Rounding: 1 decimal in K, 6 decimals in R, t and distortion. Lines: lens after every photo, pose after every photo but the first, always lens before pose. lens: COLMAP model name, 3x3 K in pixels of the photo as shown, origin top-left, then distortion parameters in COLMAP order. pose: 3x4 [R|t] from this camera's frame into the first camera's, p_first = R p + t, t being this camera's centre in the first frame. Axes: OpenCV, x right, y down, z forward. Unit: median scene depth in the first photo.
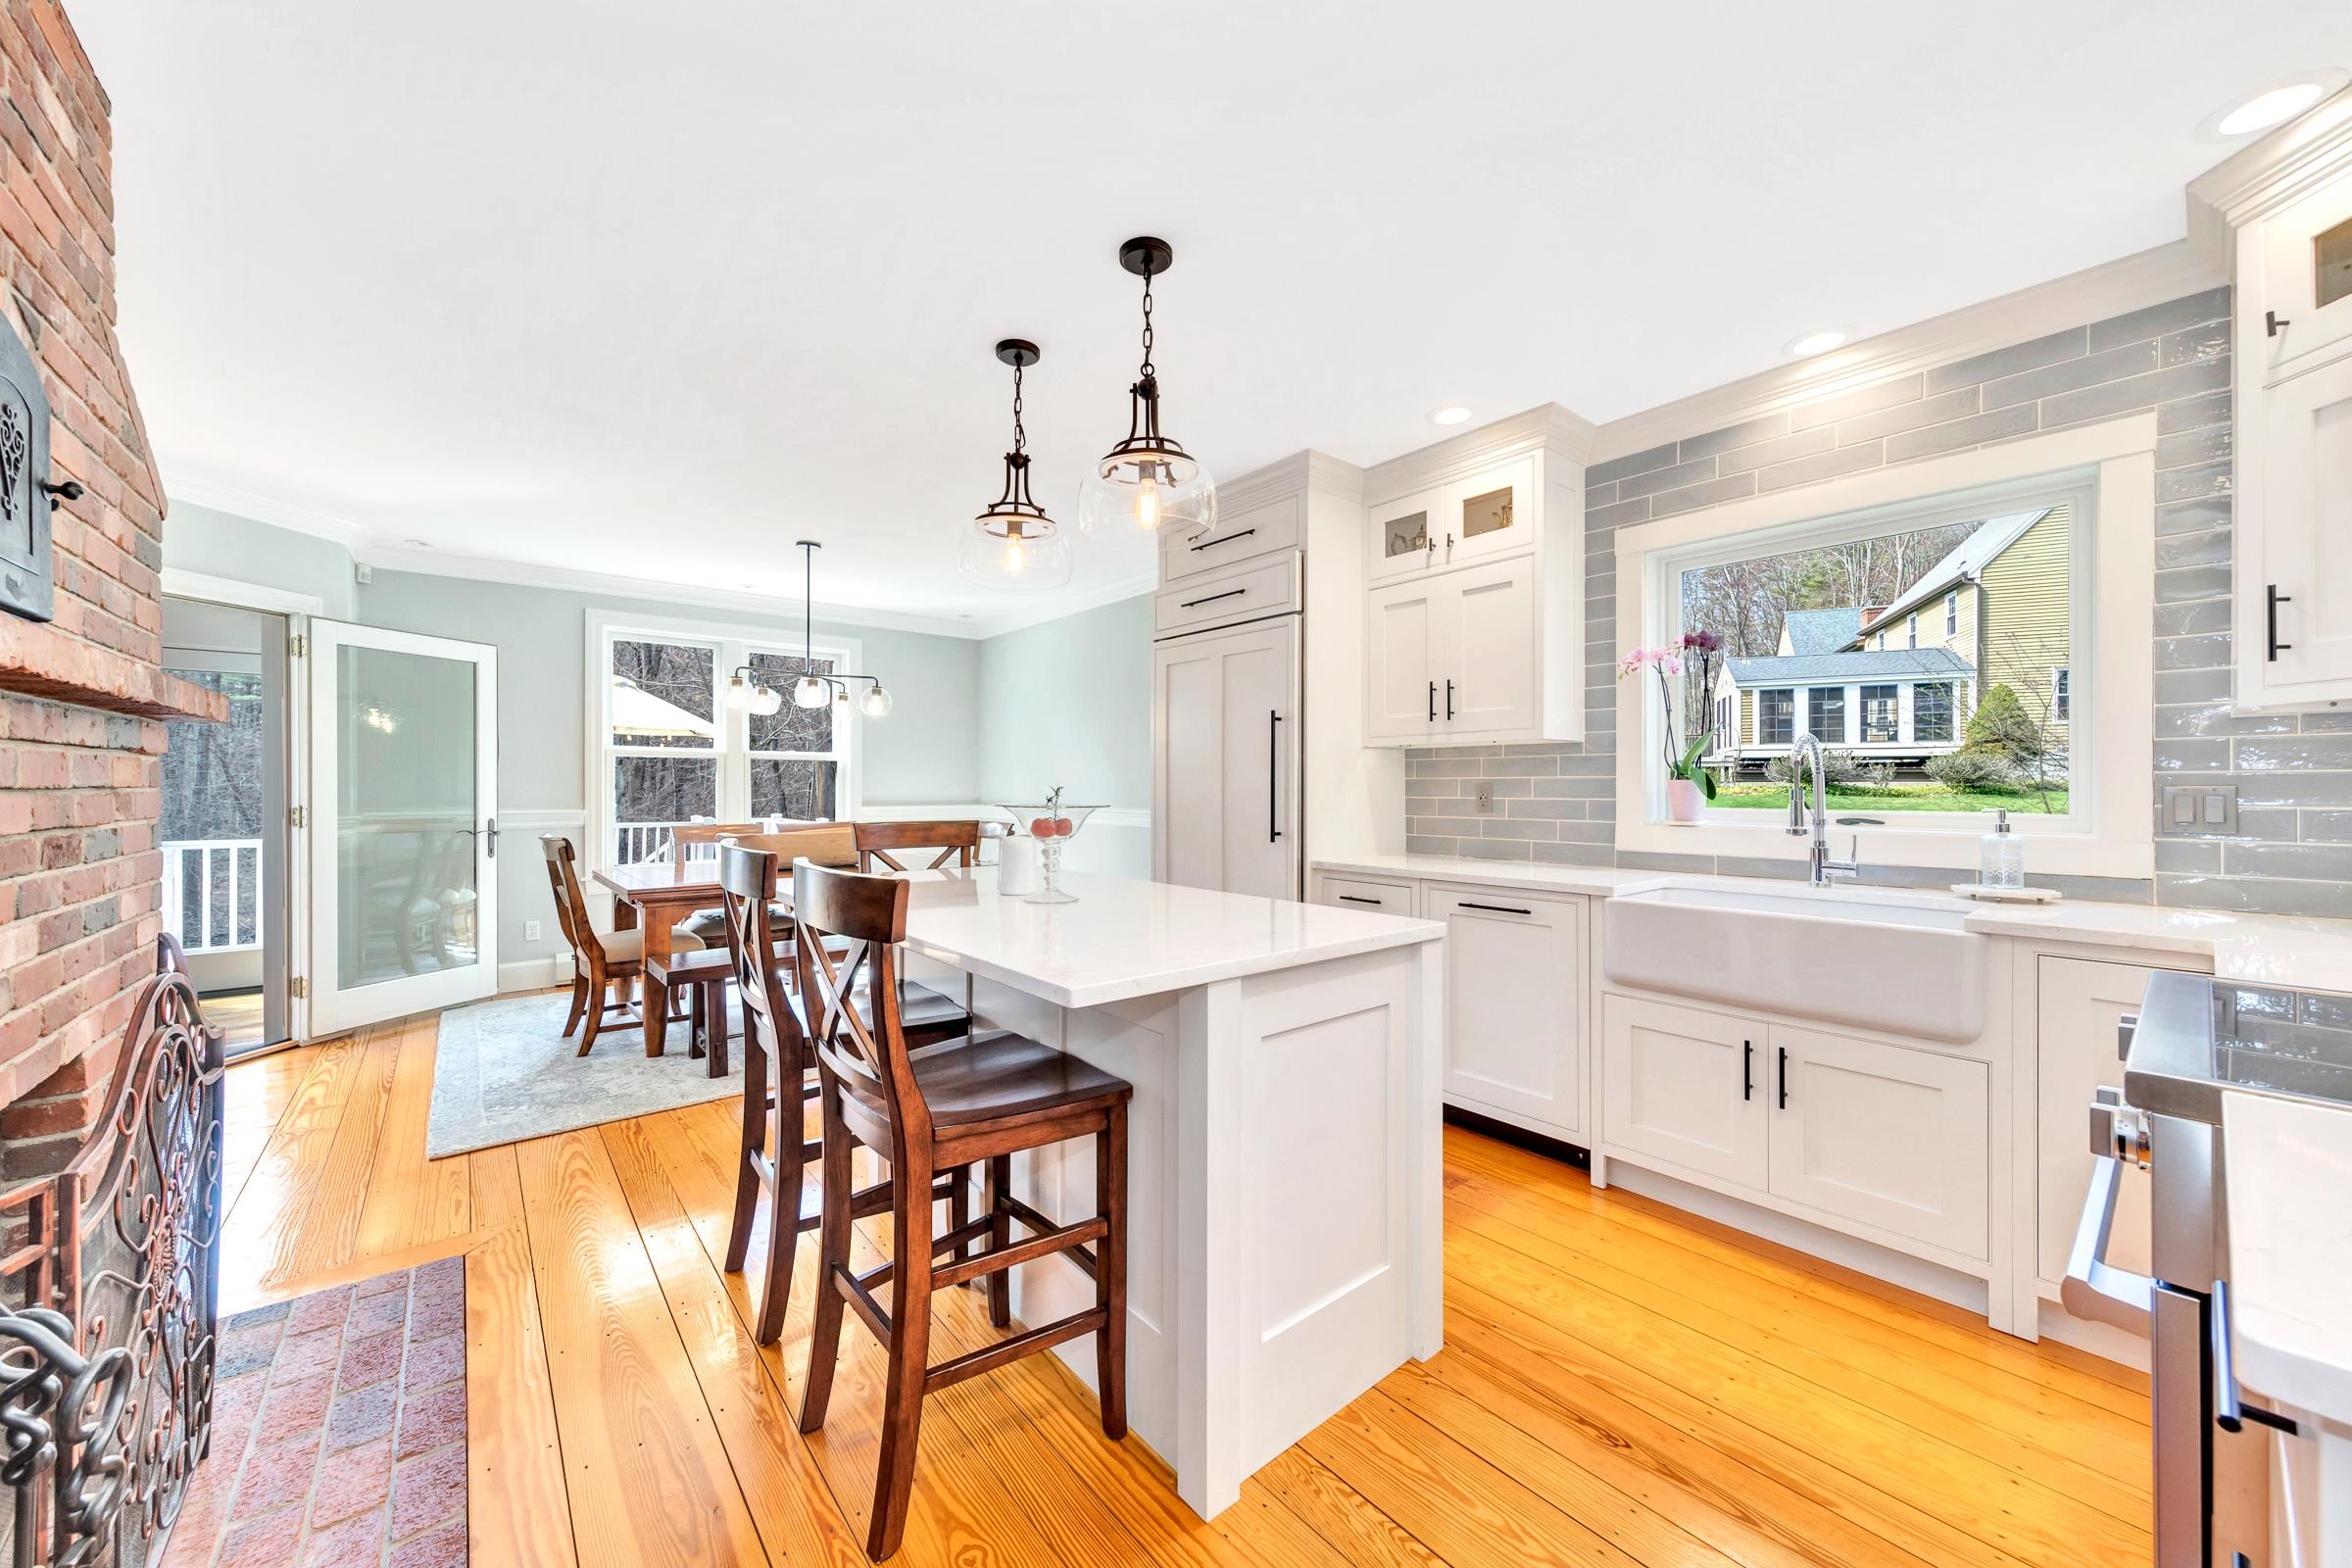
lens RADIAL K [[871.3, 0, 1178.0], [0, 871.3, 787.3], [0, 0, 1]] dist [0.006528, -0.000061]
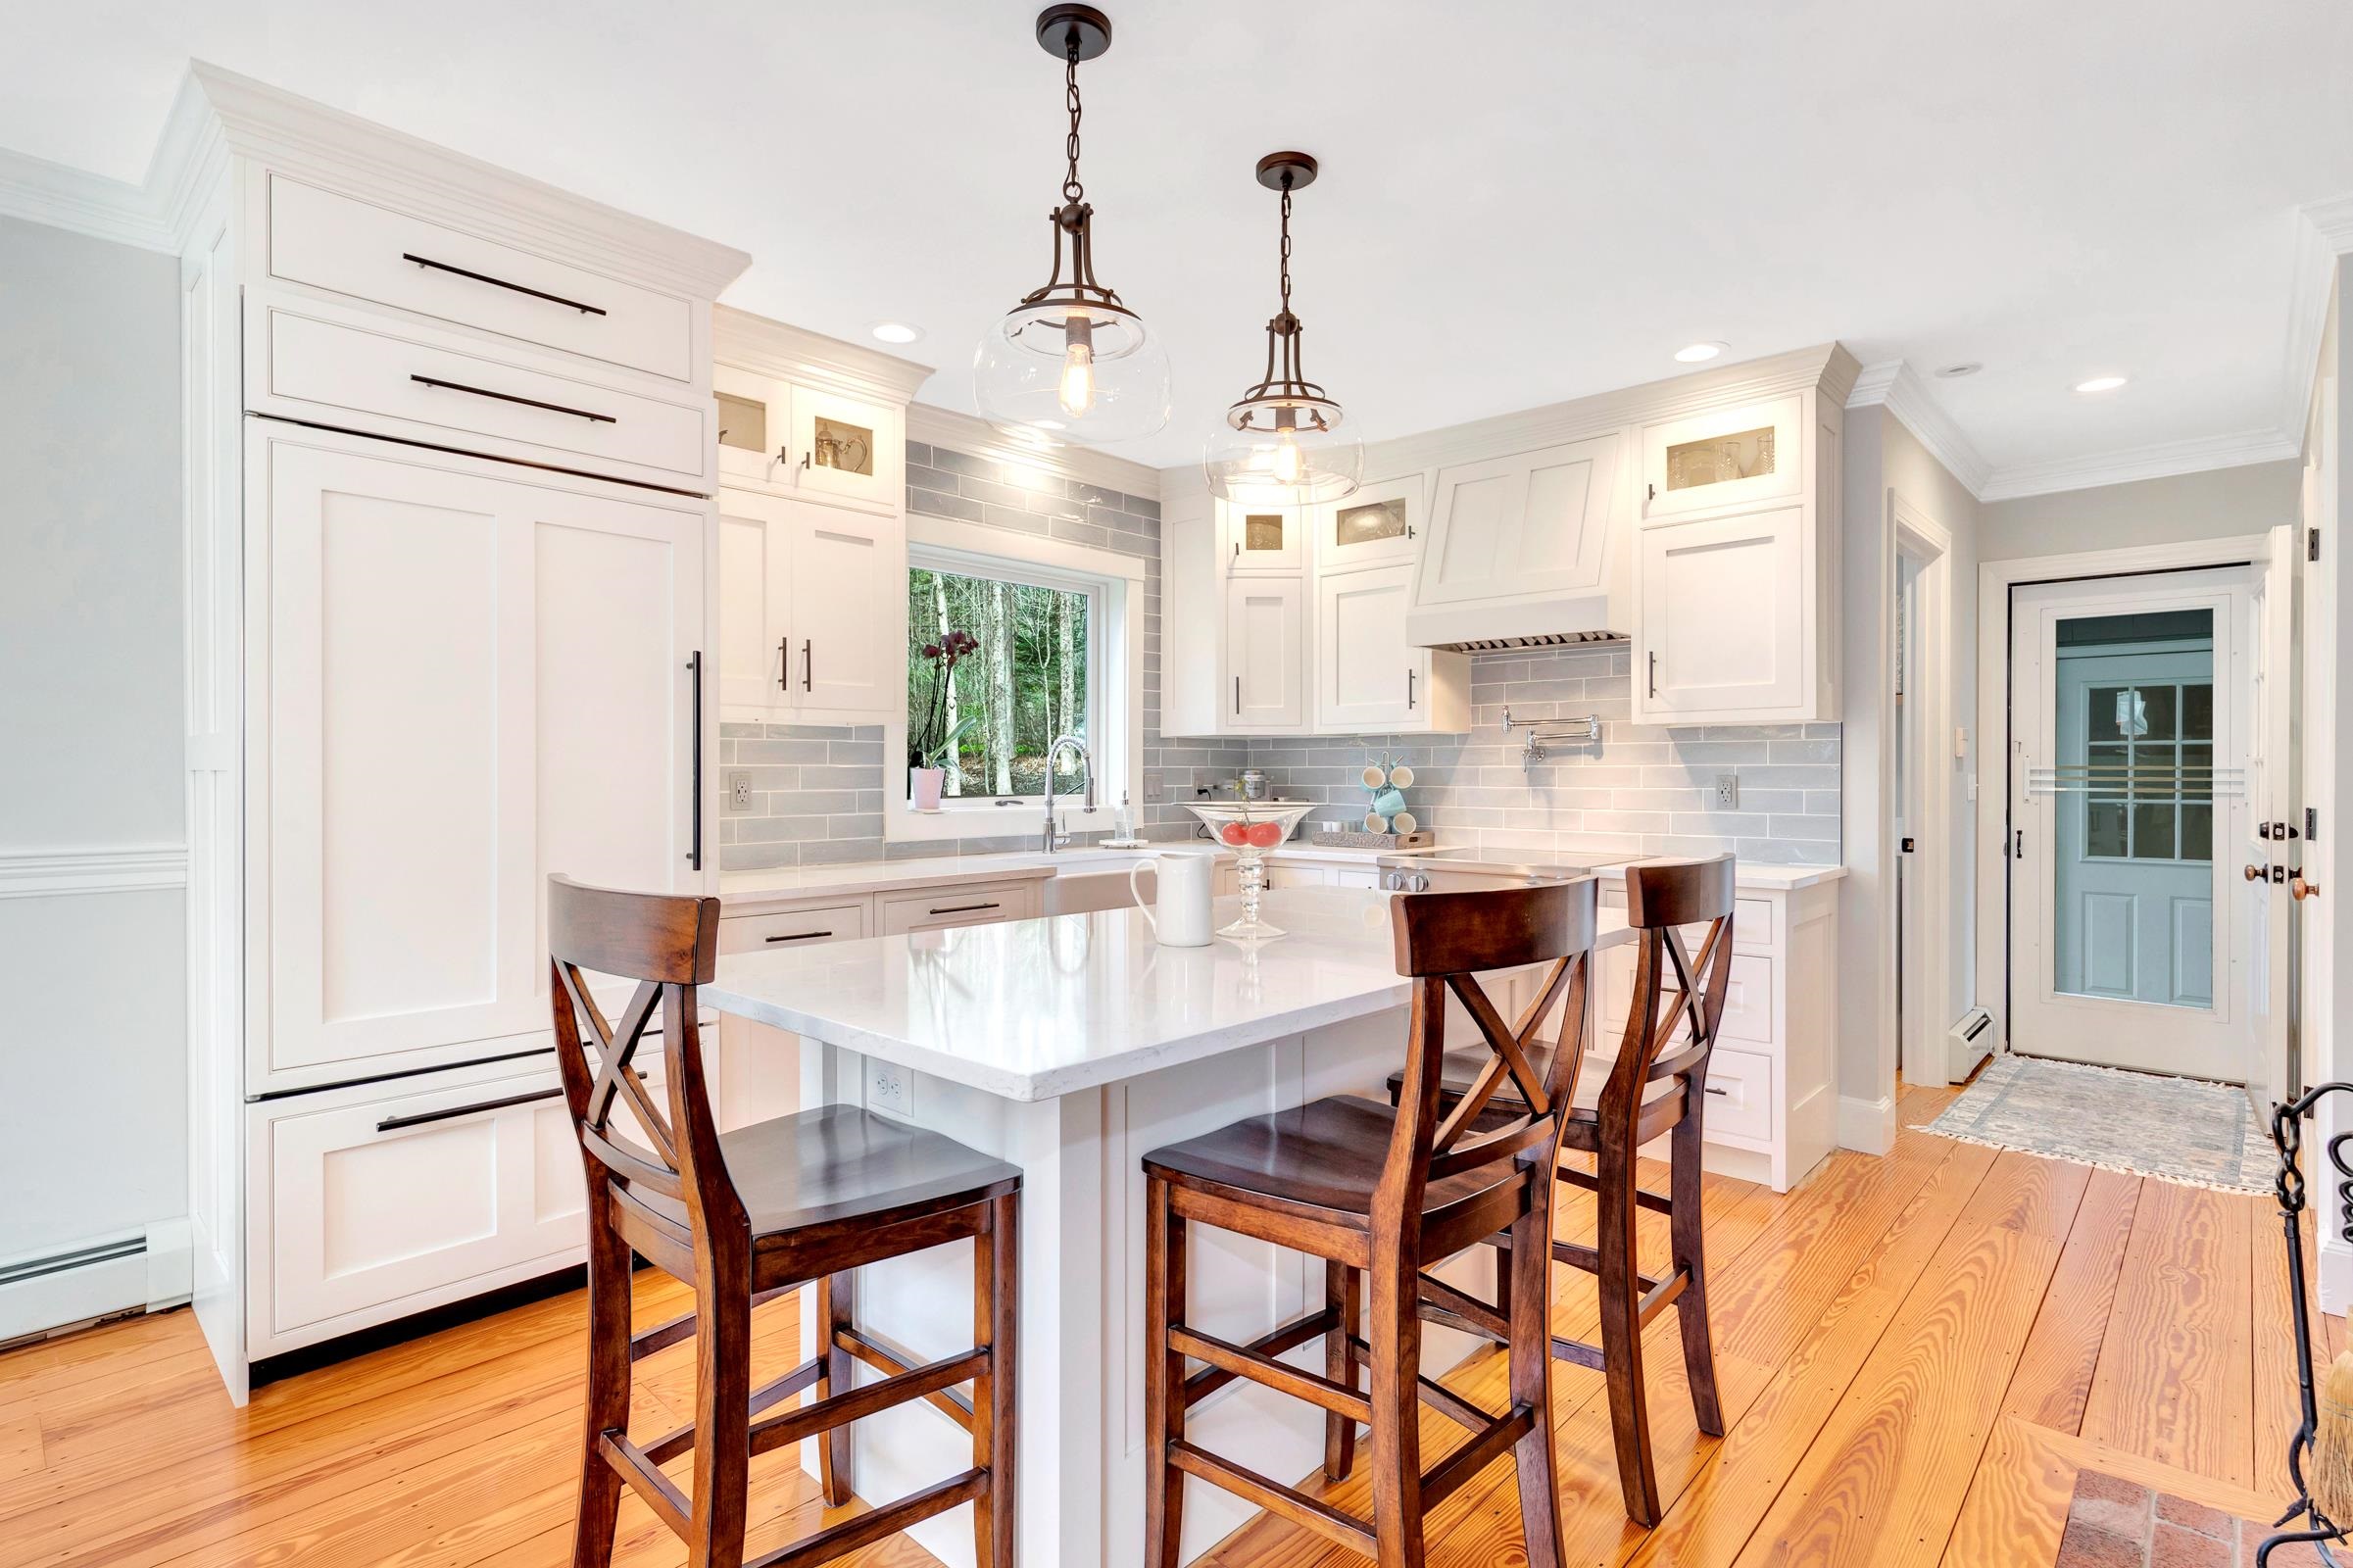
lens RADIAL K [[1145.6, 0, 1177.1], [0, 1145.6, 781.2], [0, 0, 1]] dist [0.019972, 0.000832]
pose [[-0.133567, -0.009721, 0.990992, -0.783816], [-0.000510, 0.999952, 0.009740, -0.007684], [-0.991040, 0.000796, -0.133566, 0.846245]]
